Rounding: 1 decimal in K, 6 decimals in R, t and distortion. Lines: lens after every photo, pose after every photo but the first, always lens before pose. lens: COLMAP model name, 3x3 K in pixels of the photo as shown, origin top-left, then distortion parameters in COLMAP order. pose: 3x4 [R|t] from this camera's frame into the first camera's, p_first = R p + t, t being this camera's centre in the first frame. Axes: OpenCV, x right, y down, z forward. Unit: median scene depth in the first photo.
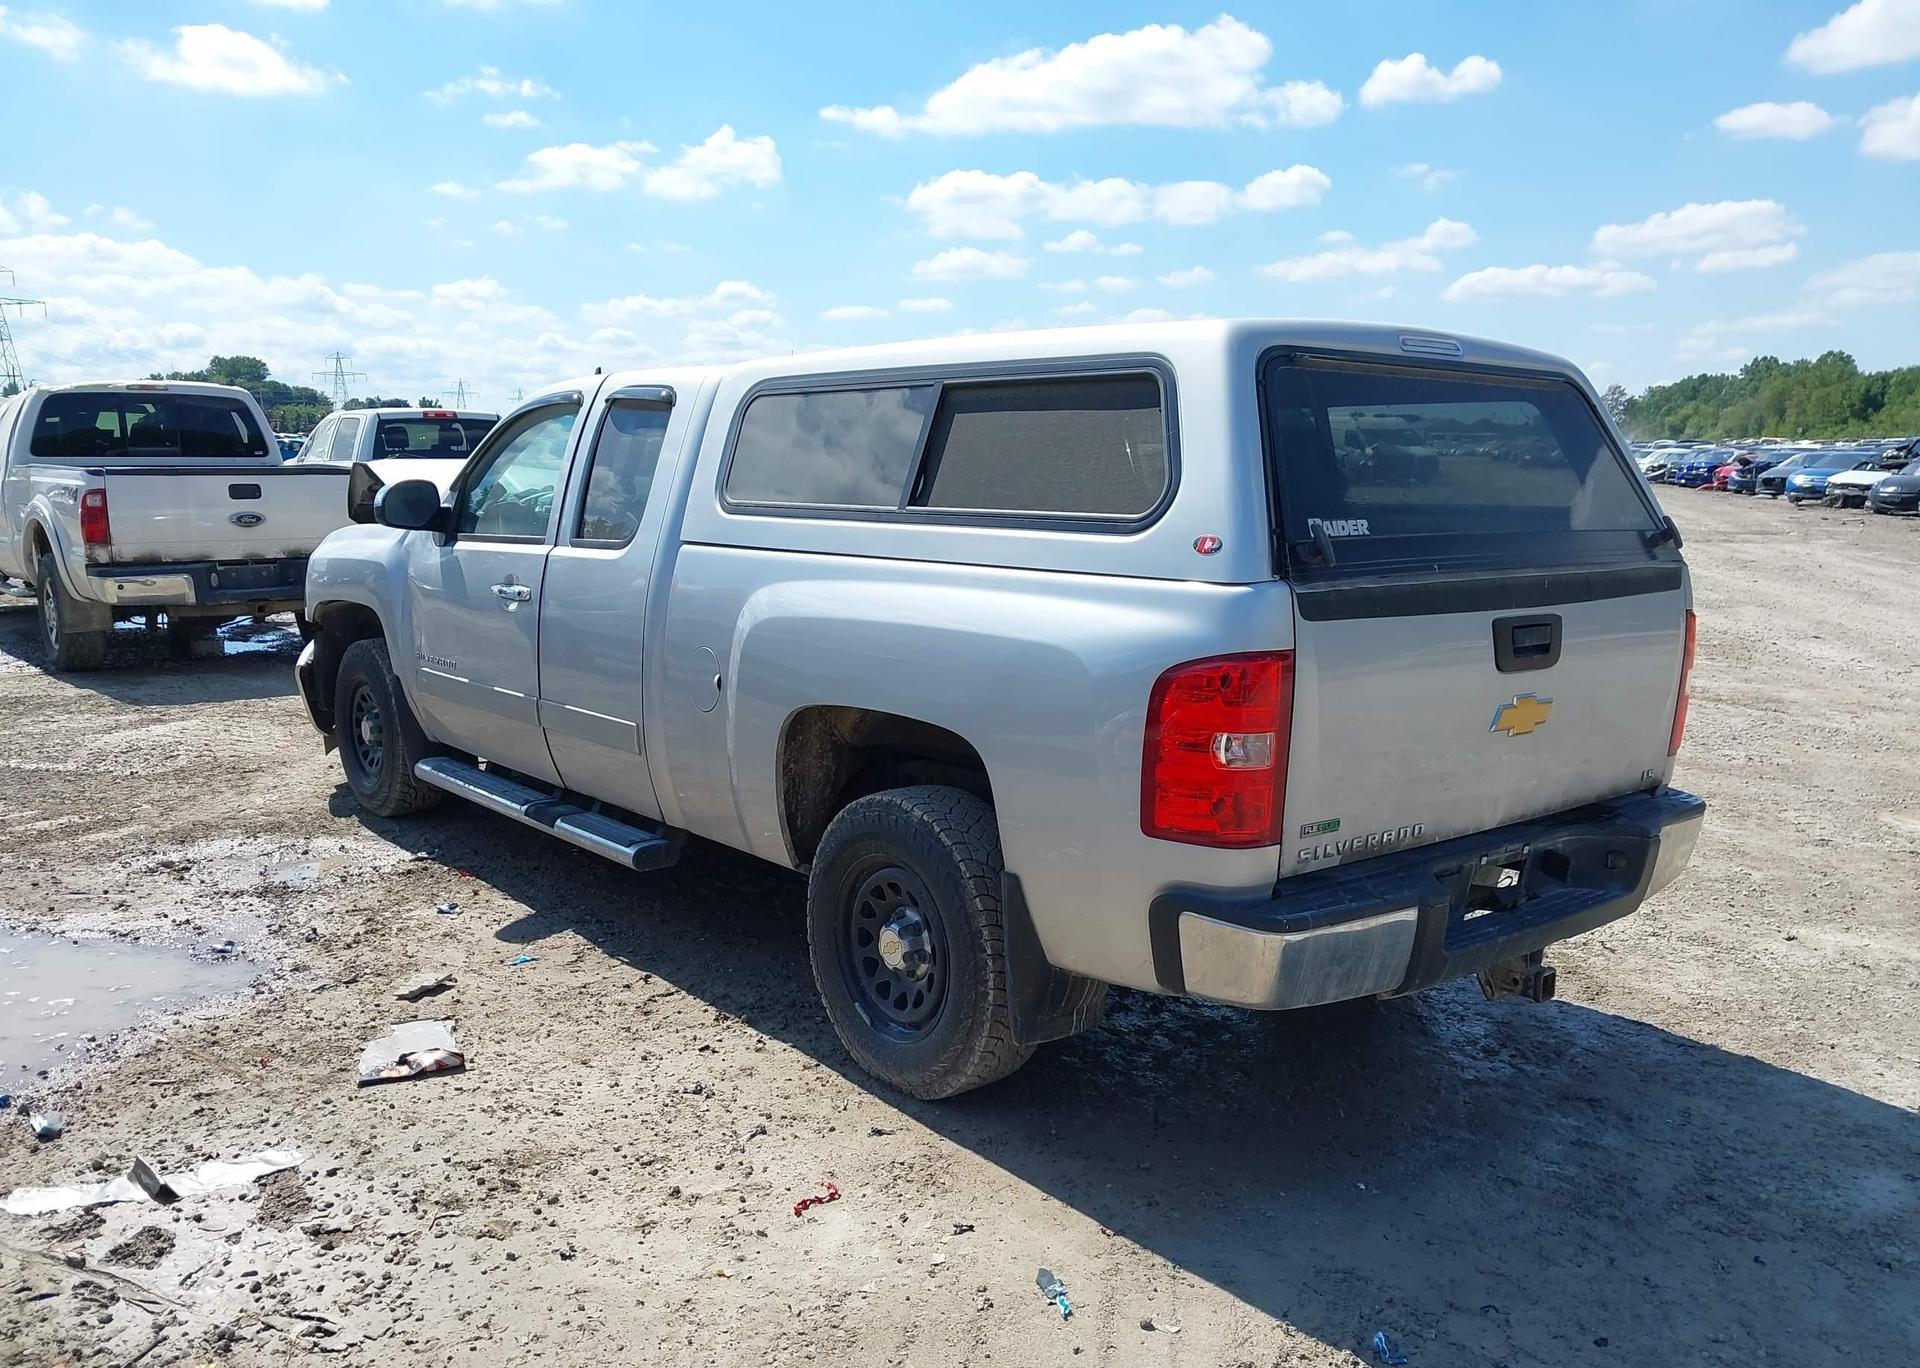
lens RADIAL K [[1545.2, 0, 961.5], [0, 1545.2, 680.8], [0, 0, 1]] dist [0.001267, 0.007688]
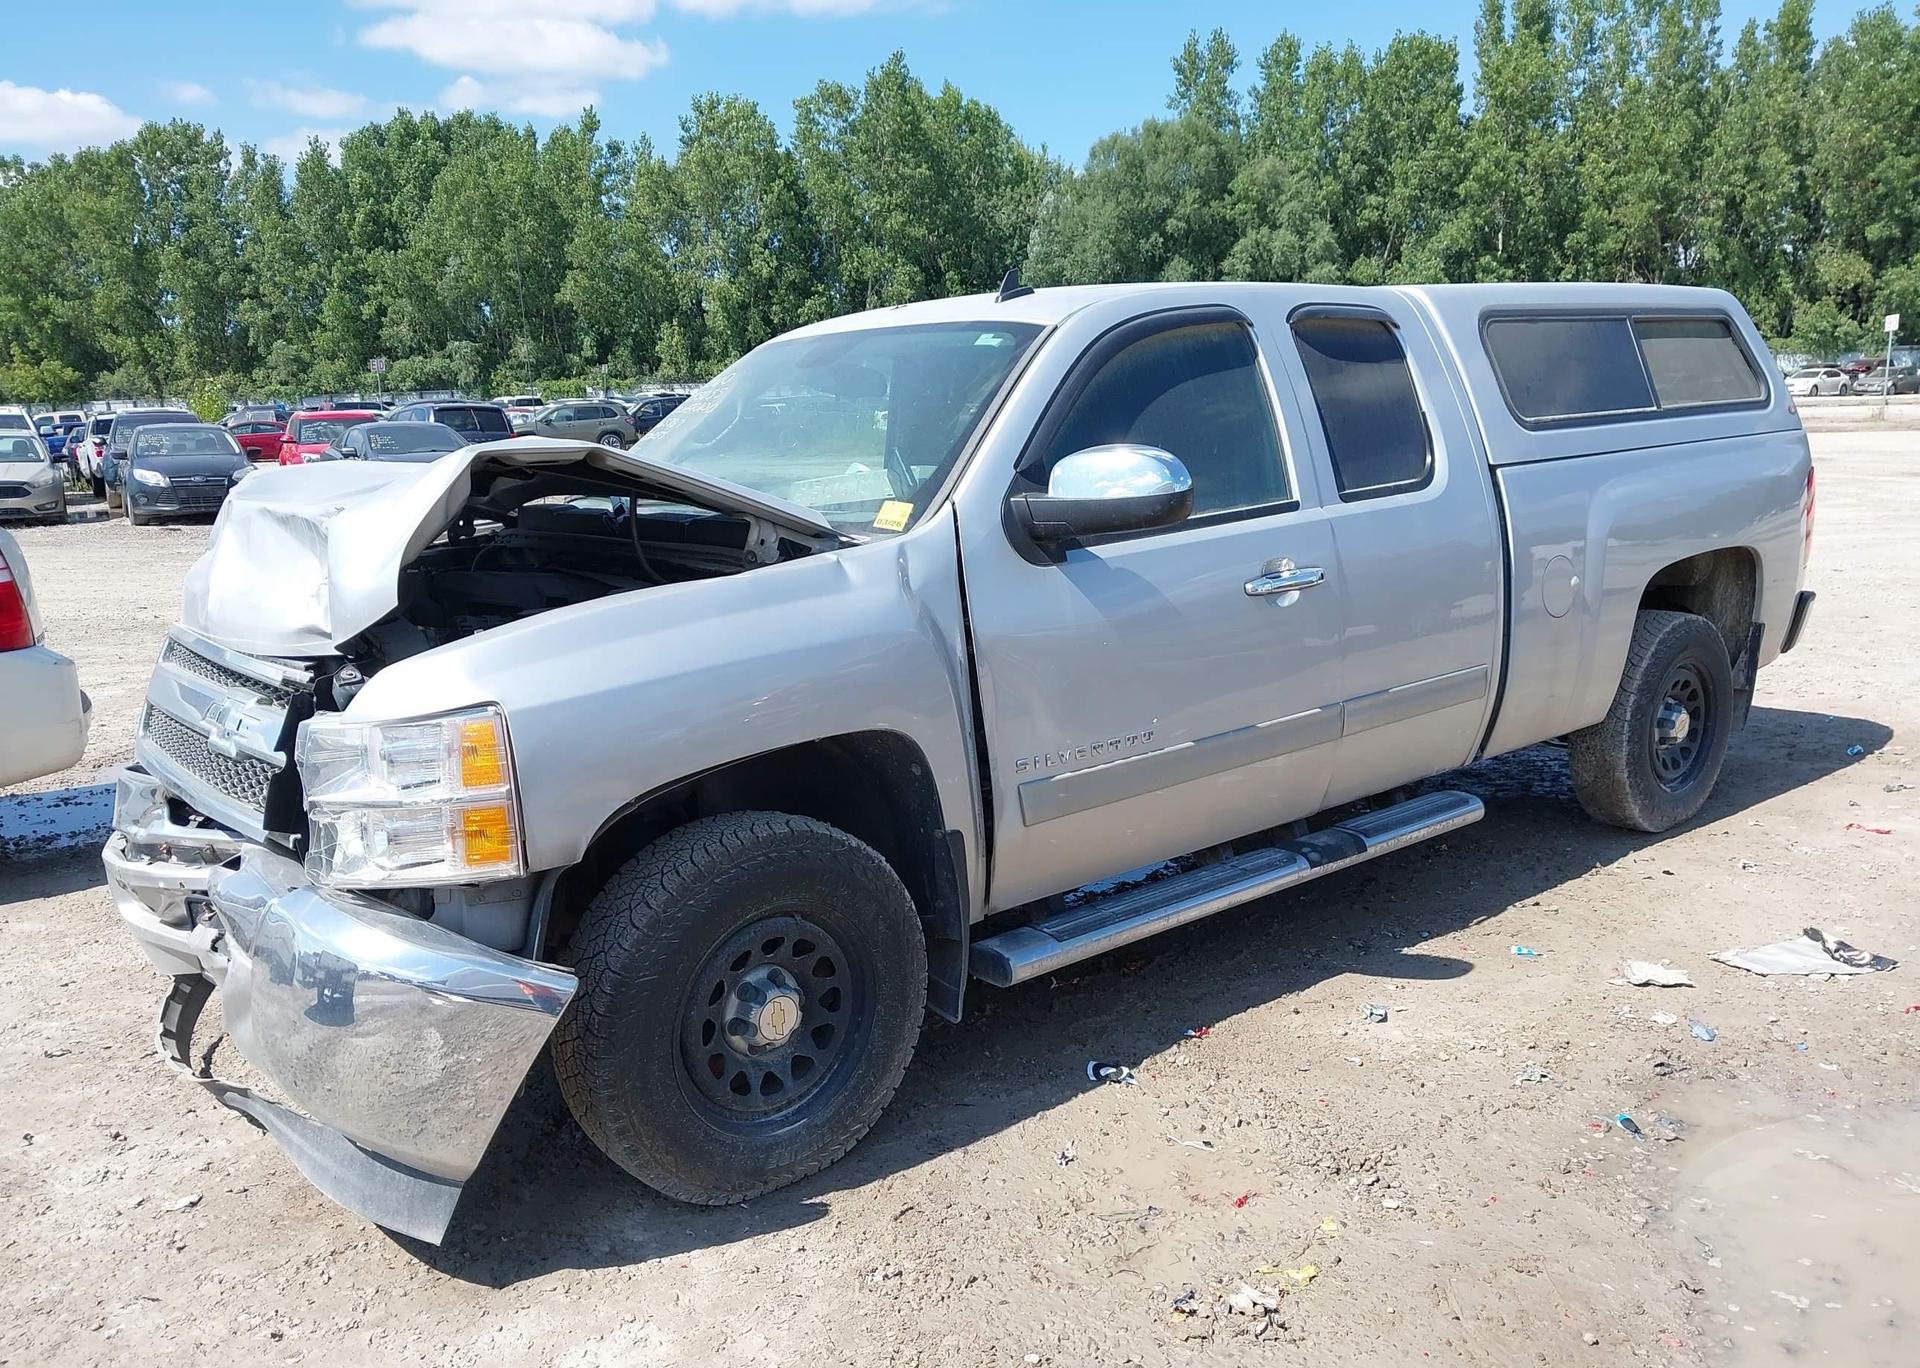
lens RADIAL K [[1545.2, 0, 974.5], [0, 1545.2, 674.0], [0, 0, 1]] dist [0.001267, 0.007688]
pose [[0.013858, -0.188429, 0.981989, -0.545142], [0.183303, 0.965919, 0.182759, -0.094025], [-0.982959, 0.177469, 0.047925, 0.598229]]
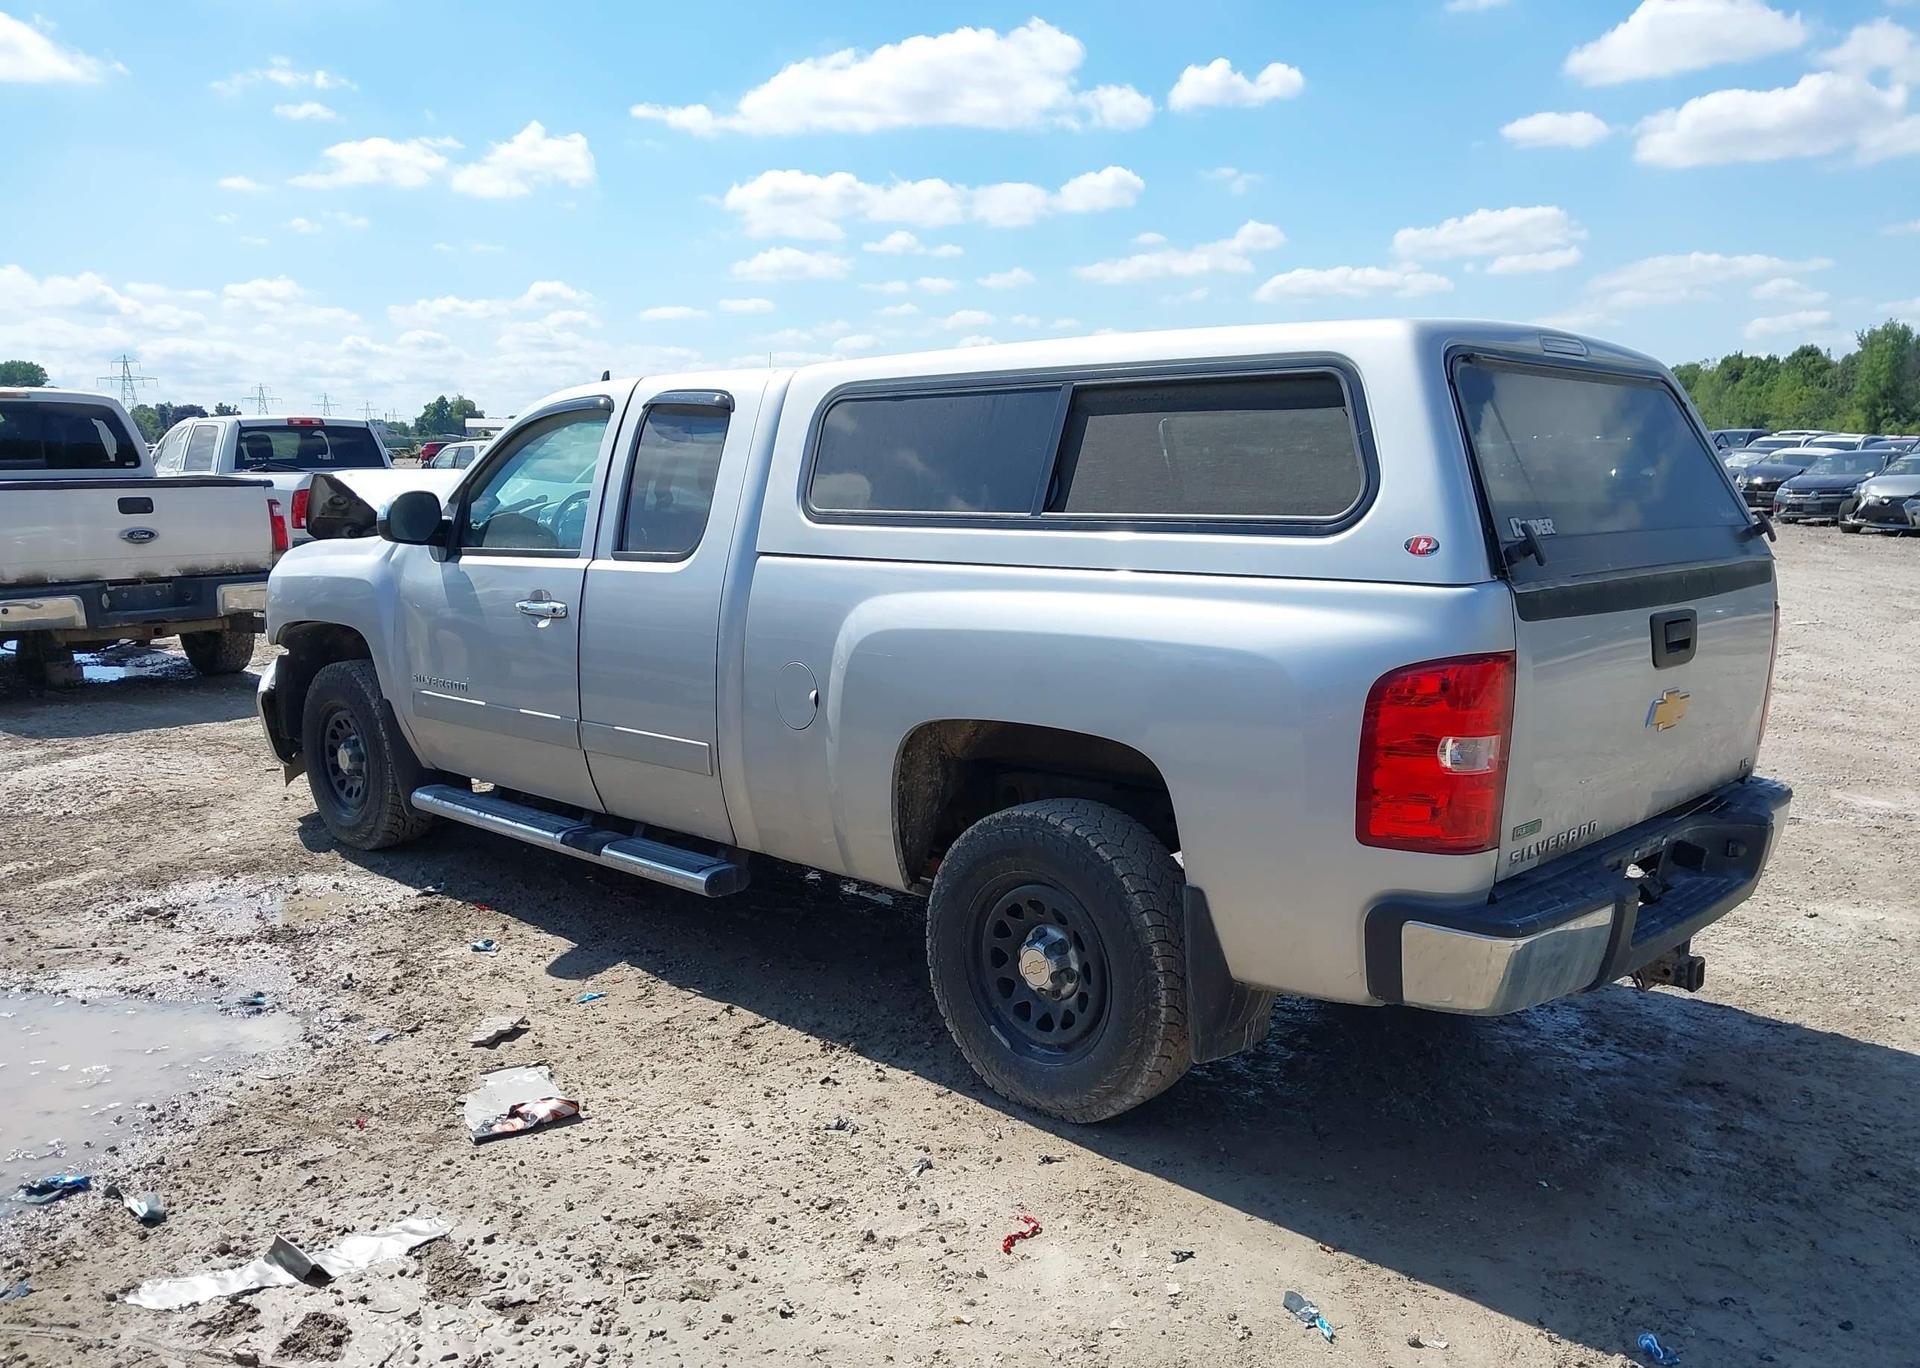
lens RADIAL K [[1545.2, 0, 961.3], [0, 1545.2, 692.8], [0, 0, 1]] dist [0.001267, 0.007688]
pose [[0.993518, -0.028088, 0.110148, -0.075515], [0.027360, 0.999593, 0.008124, -0.003533], [-0.110331, -0.005057, 0.993882, 0.016275]]
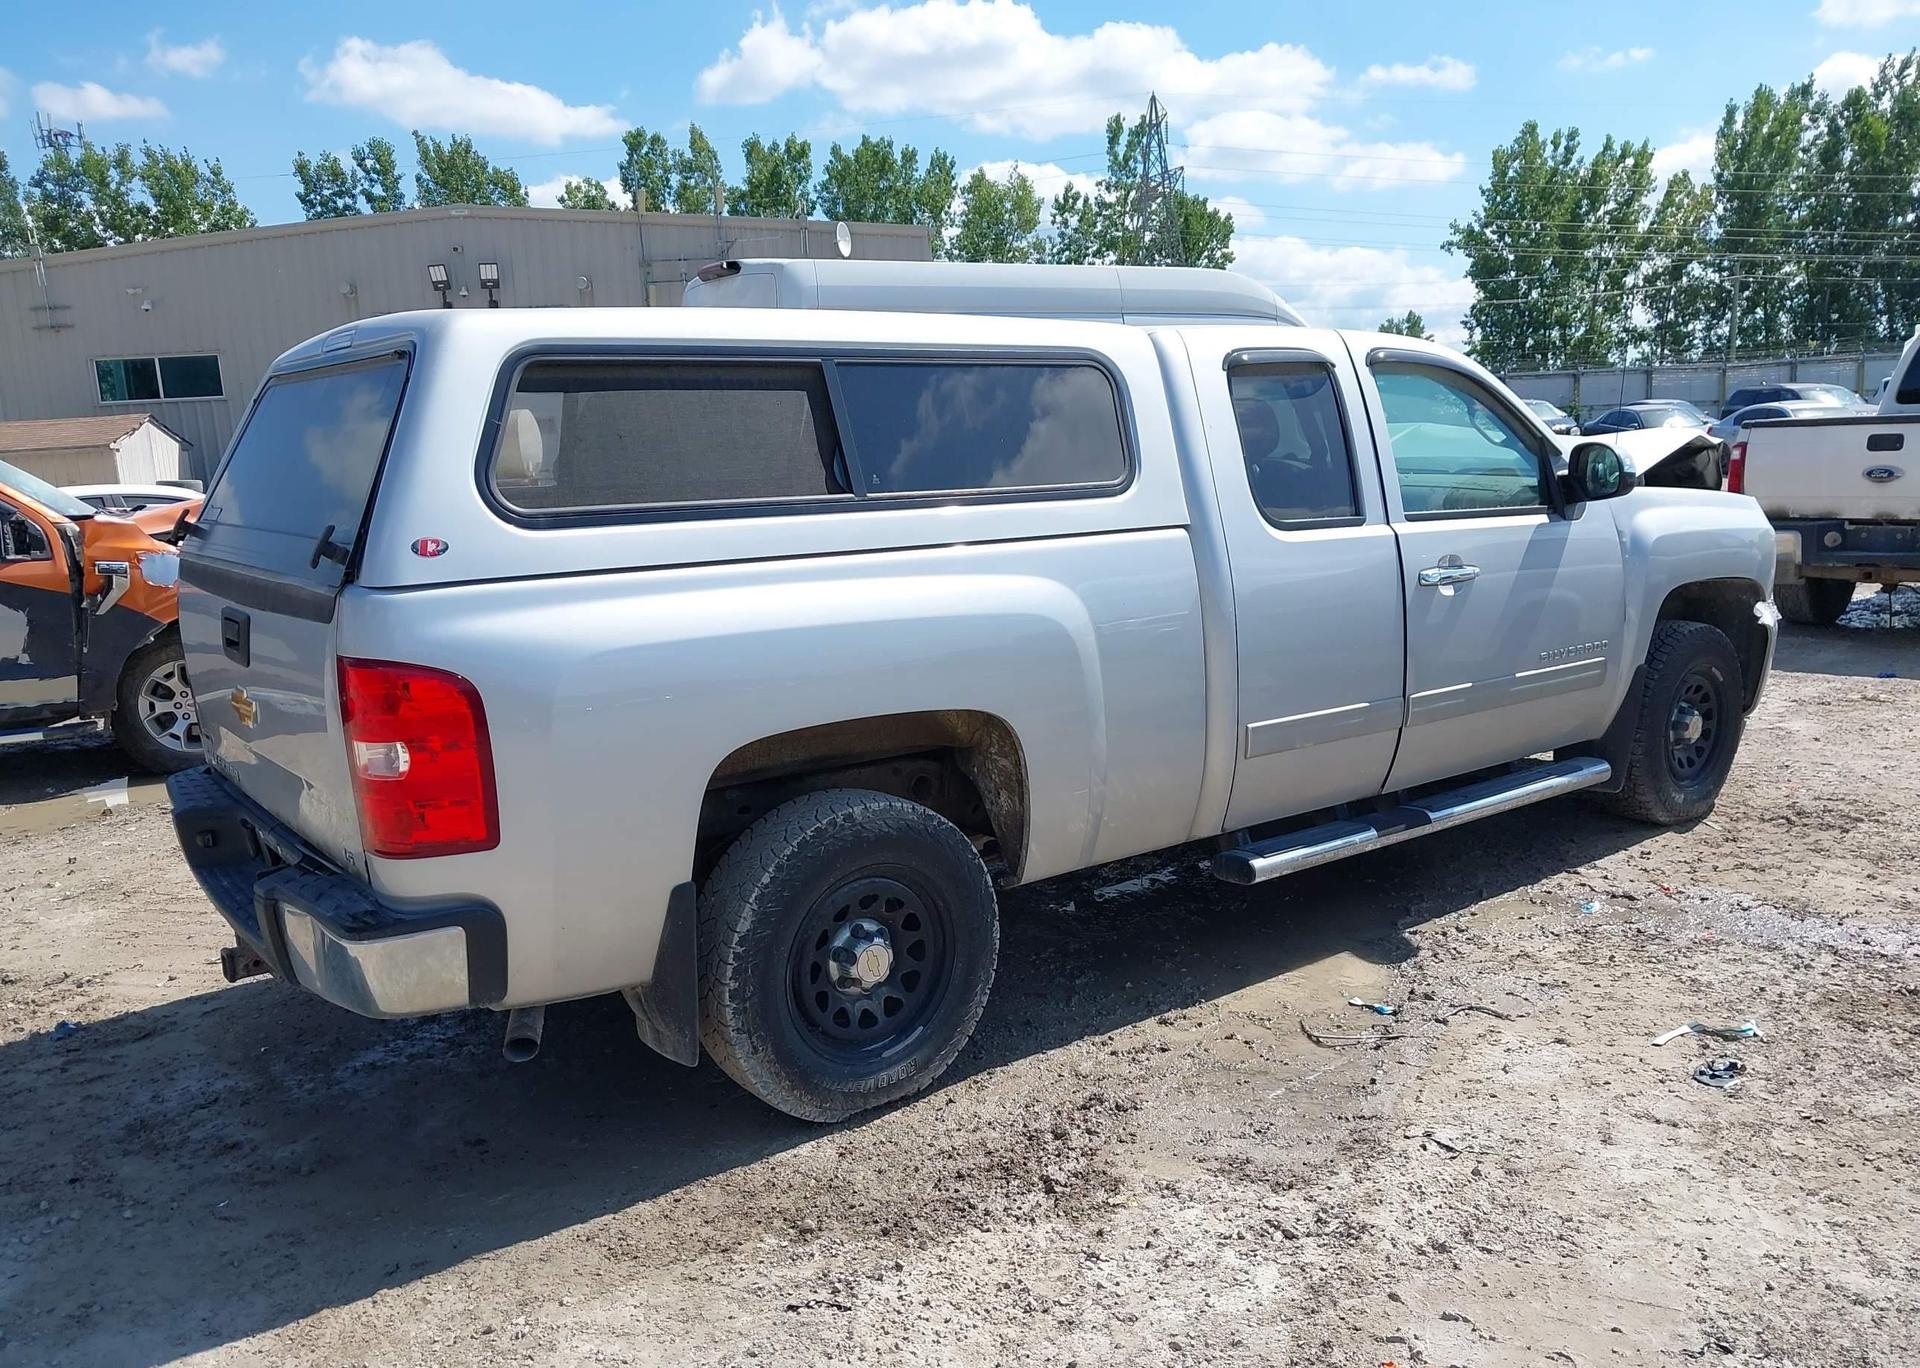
lens RADIAL K [[1545.2, 0, 961.1], [0, 1545.2, 703.6], [0, 0, 1]] dist [0.001267, 0.007688]
pose [[-0.067305, 0.165967, -0.983832, 0.481410], [-0.106680, 0.979218, 0.172486, -0.081064], [0.992013, 0.116565, -0.048201, 0.597840]]
